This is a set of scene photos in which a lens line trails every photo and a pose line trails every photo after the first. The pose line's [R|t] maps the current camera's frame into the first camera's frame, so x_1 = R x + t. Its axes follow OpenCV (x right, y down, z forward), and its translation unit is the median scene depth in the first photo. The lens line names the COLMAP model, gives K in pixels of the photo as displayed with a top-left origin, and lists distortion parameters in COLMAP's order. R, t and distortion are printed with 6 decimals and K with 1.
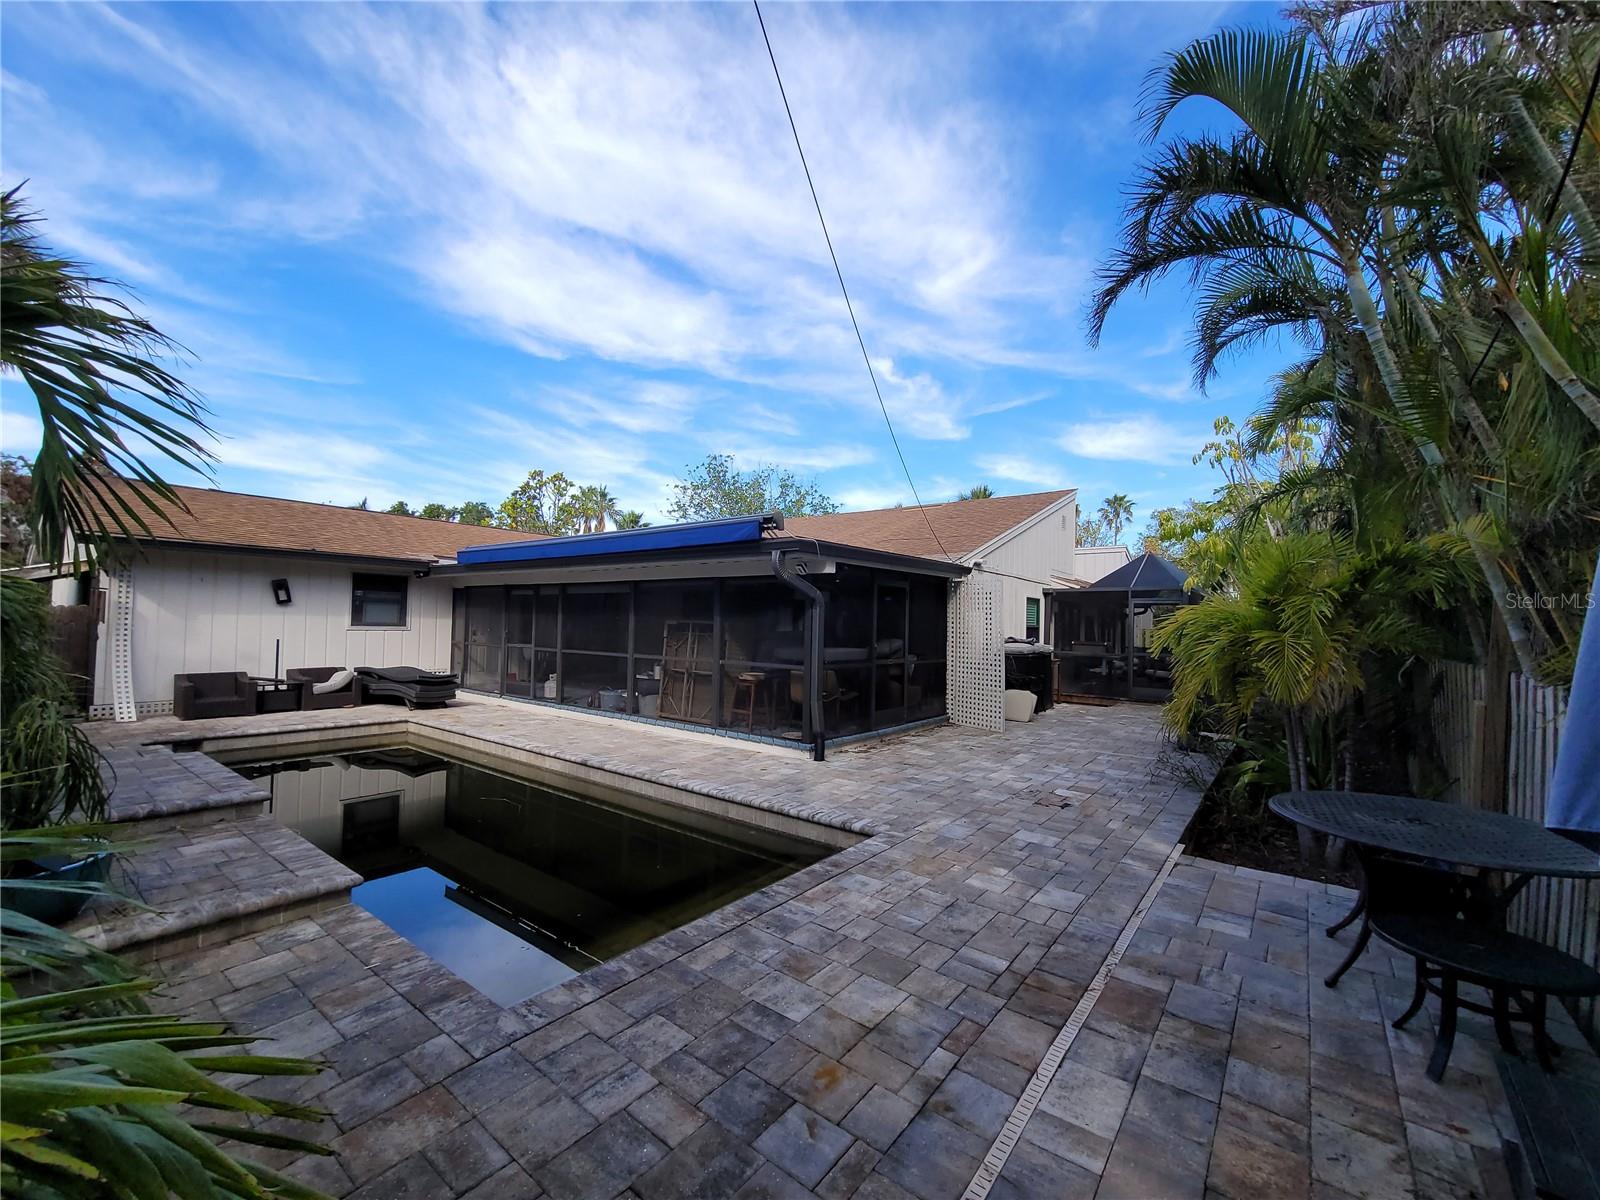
lens RADIAL K [[649.4, 0, 800.0], [0, 649.4, 600.0], [0, 0, 1]] dist [0.000158, 0.000004]
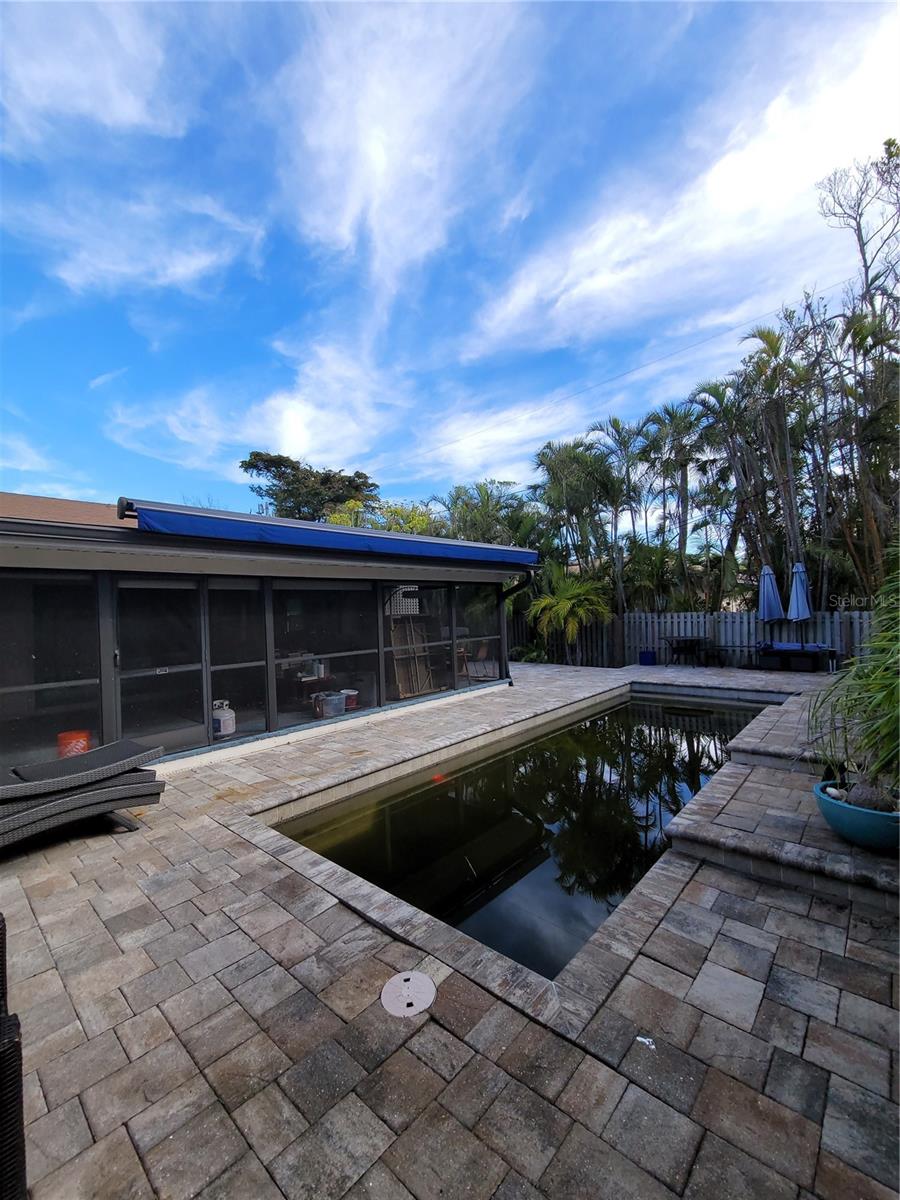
lens RADIAL K [[487.1, 0, 450.0], [0, 487.1, 600.0], [0, 0, 1]] dist [0.000158, 0.000004]
pose [[0.081098, -0.001811, 0.996704, -1.303413], [0.004559, 0.999989, 0.001446, 0.004525], [-0.996696, 0.004427, 0.081106, 1.035920]]
